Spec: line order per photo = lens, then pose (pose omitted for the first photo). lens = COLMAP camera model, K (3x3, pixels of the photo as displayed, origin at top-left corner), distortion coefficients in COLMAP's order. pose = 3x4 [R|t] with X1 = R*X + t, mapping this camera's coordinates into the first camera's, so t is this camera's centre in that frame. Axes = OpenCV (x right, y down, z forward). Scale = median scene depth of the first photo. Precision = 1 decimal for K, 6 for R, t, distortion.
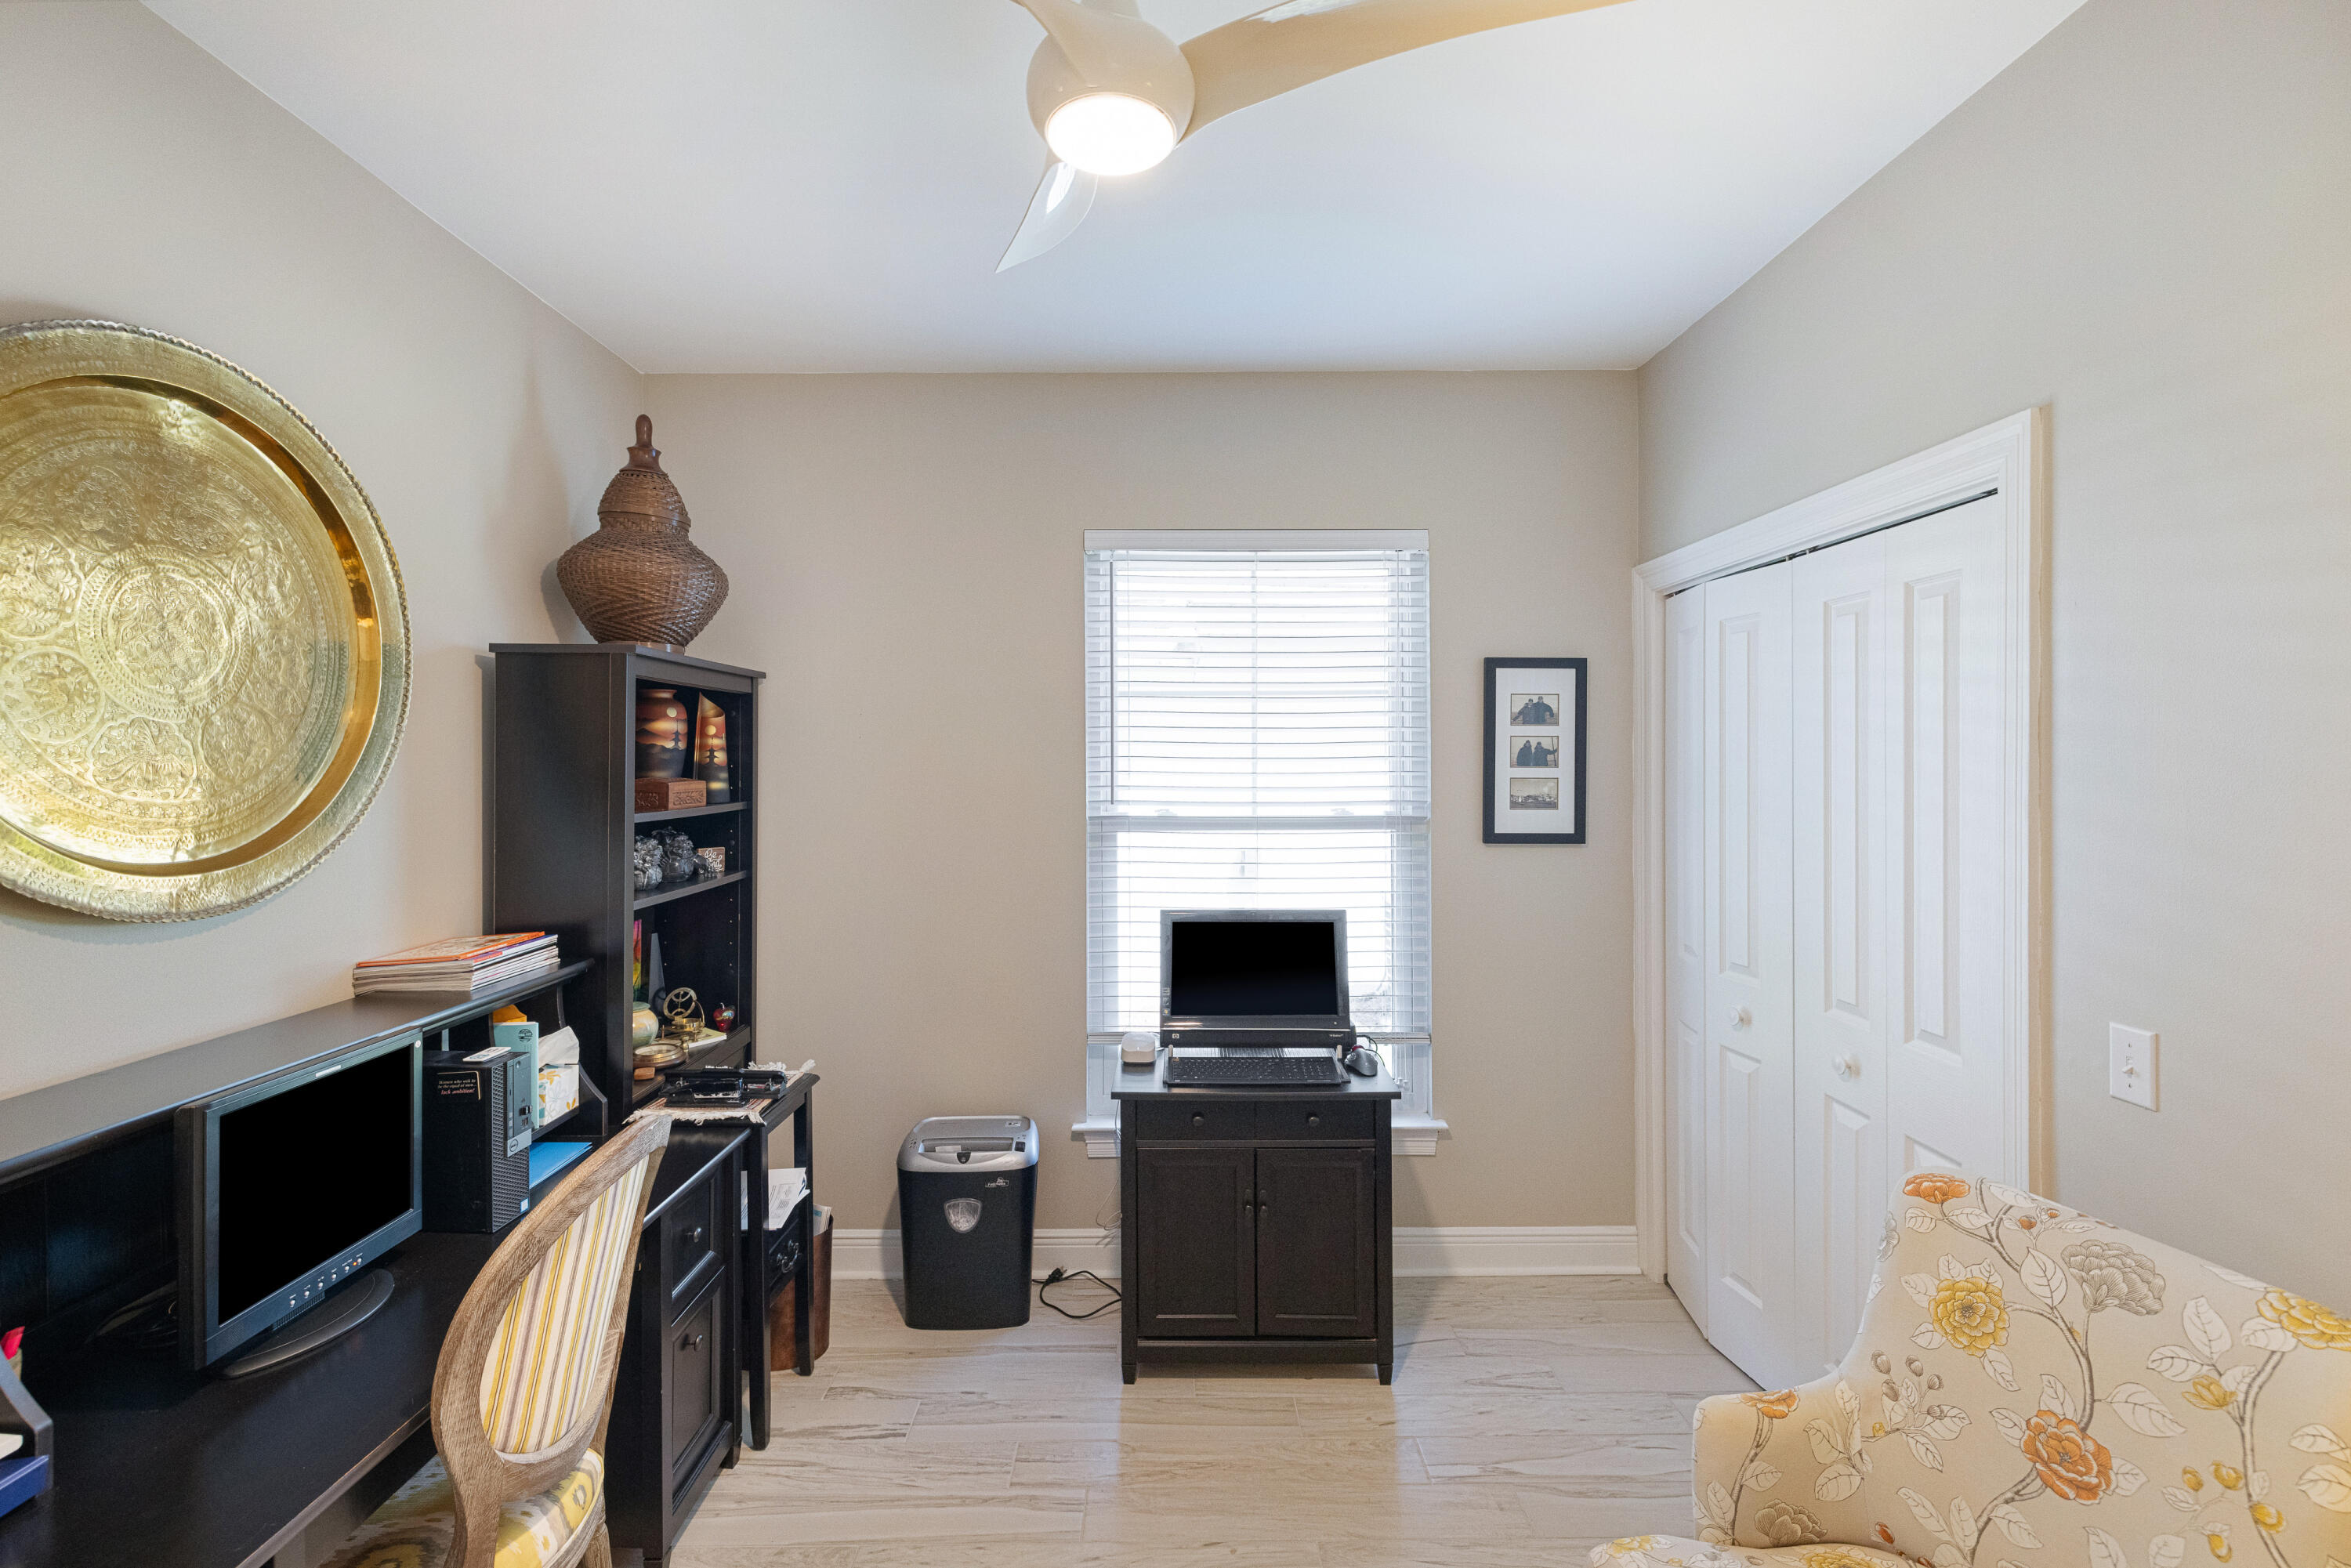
lens RADIAL K [[998.7, 0, 1172.0], [0, 998.7, 754.4], [0, 0, 1]] dist [0.001460, -0.000036]
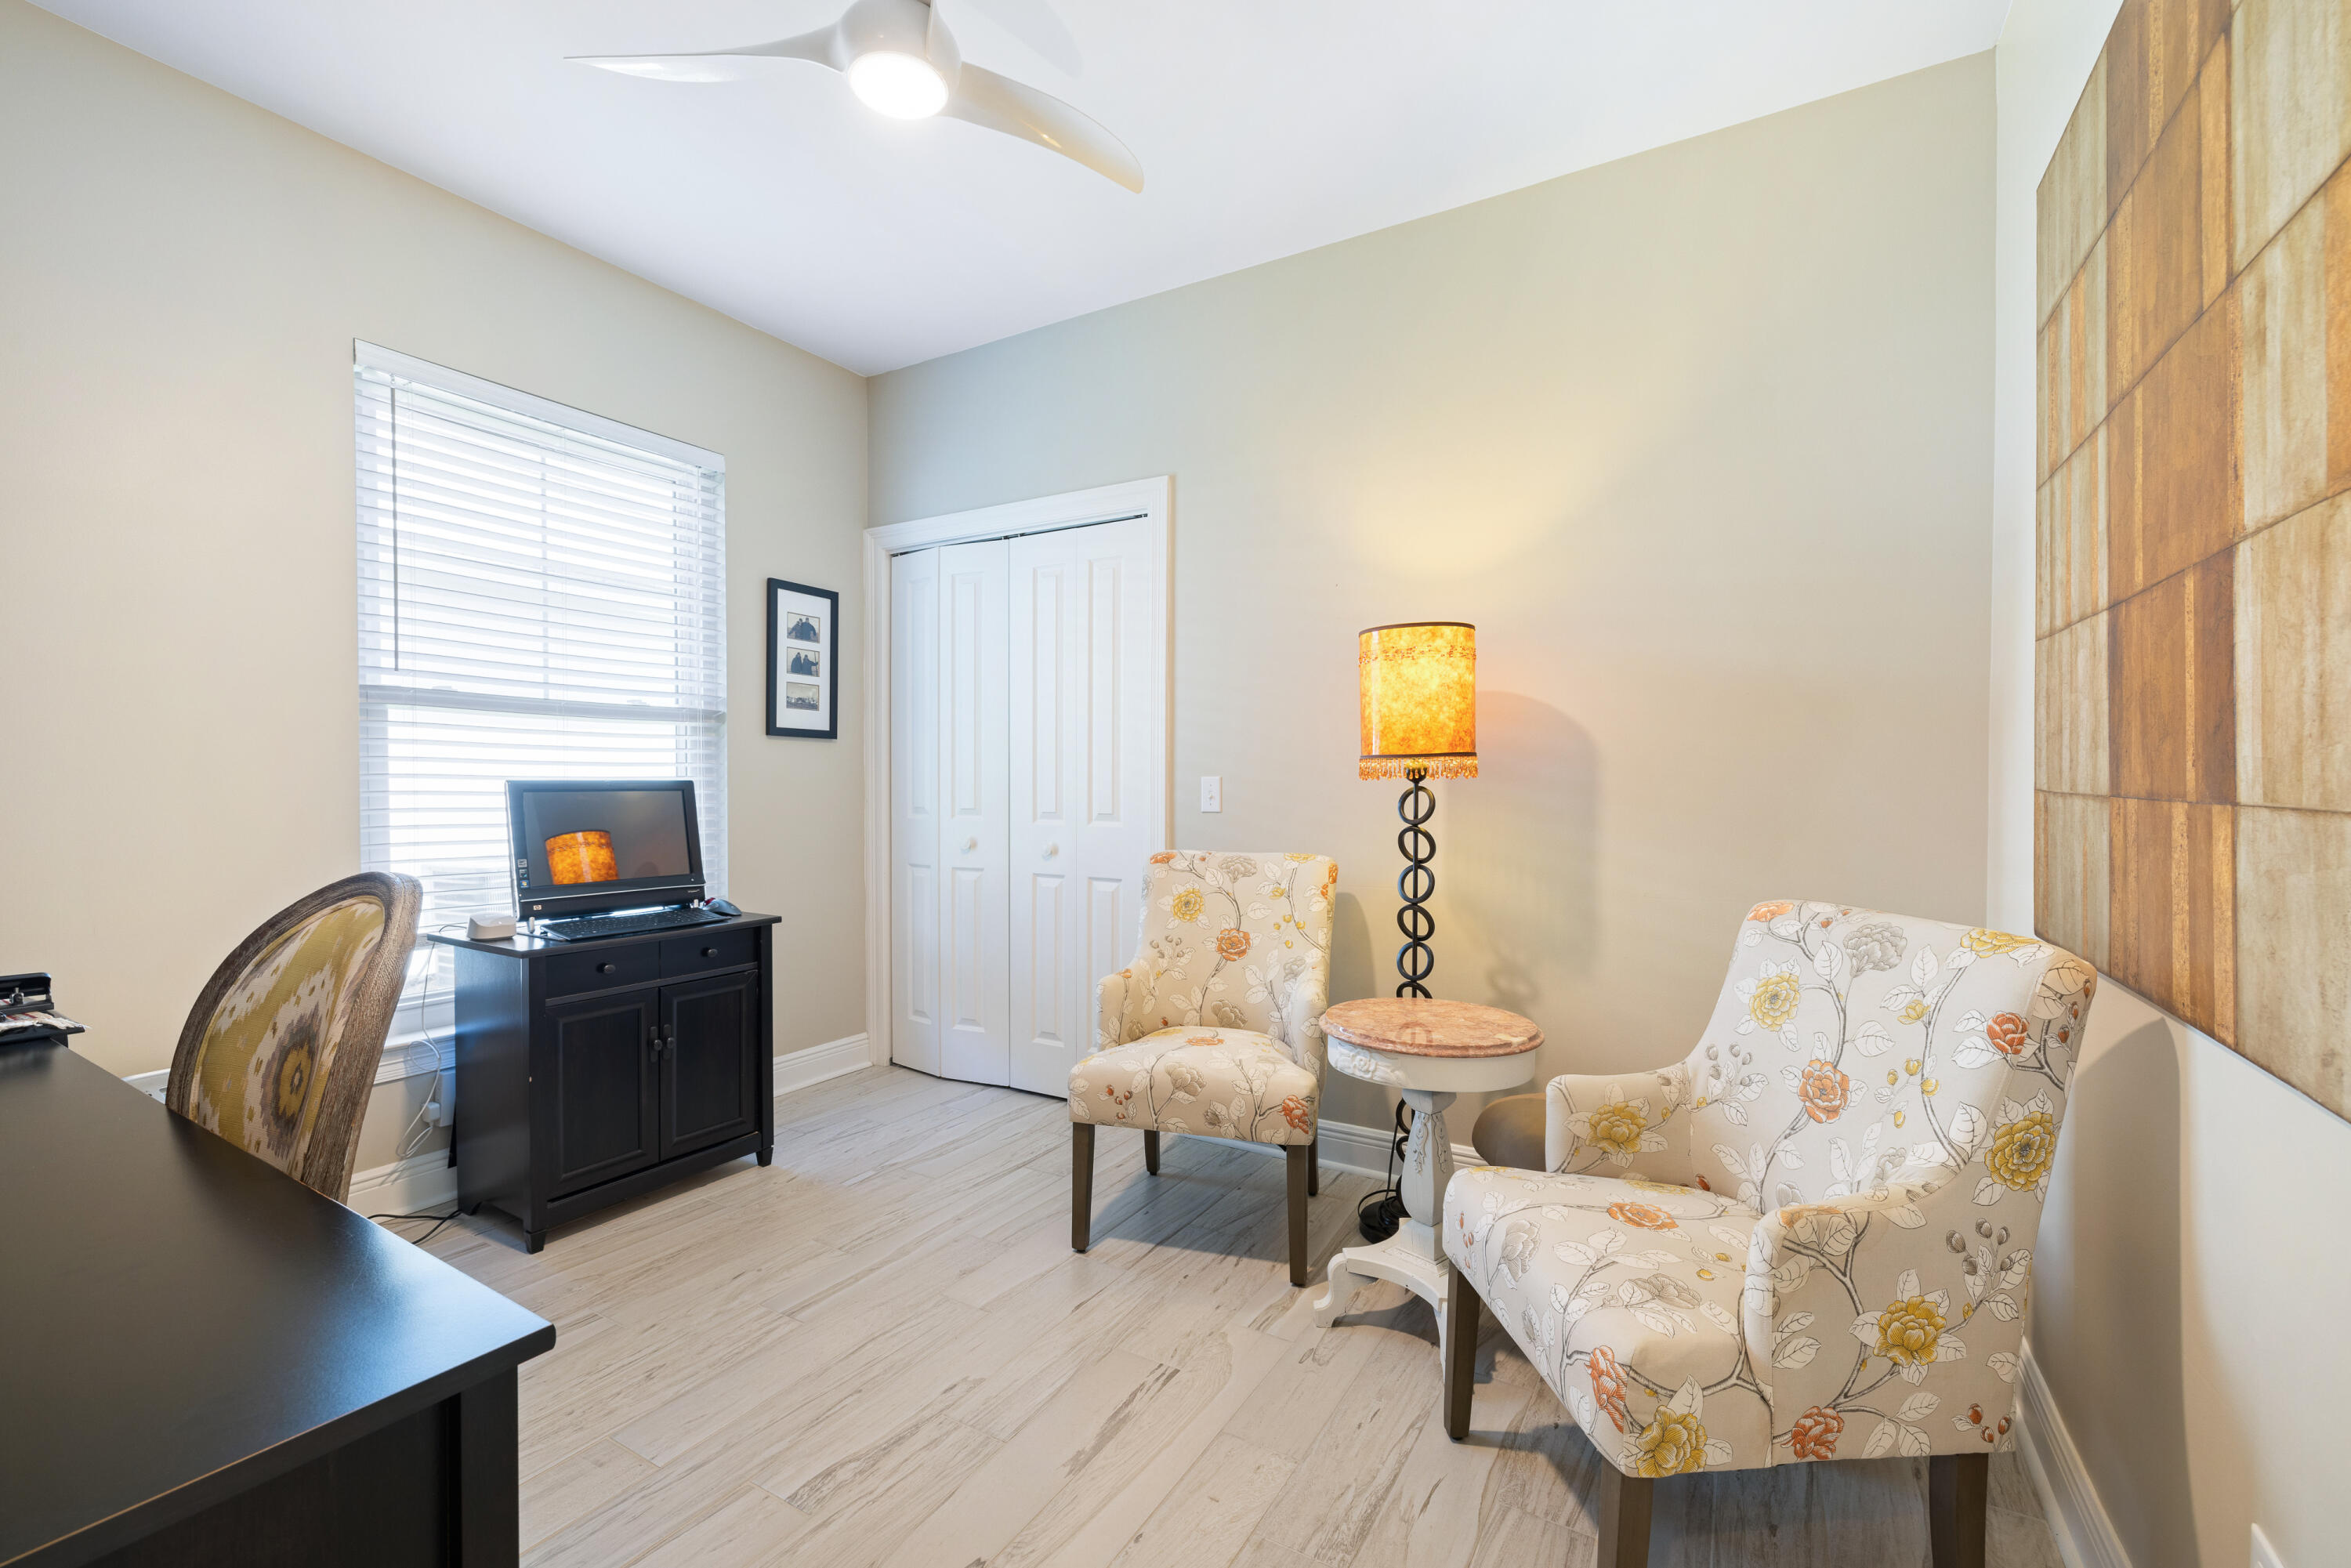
lens RADIAL K [[982.7, 0, 1167.5], [0, 982.7, 773.3], [0, 0, 1]] dist [0.000723, -0.000418]
pose [[0.525577, 0.005322, 0.850729, -0.490144], [-0.007848, 0.999968, -0.001407, 0.151659], [-0.850710, -0.005937, 0.525602, -0.011813]]
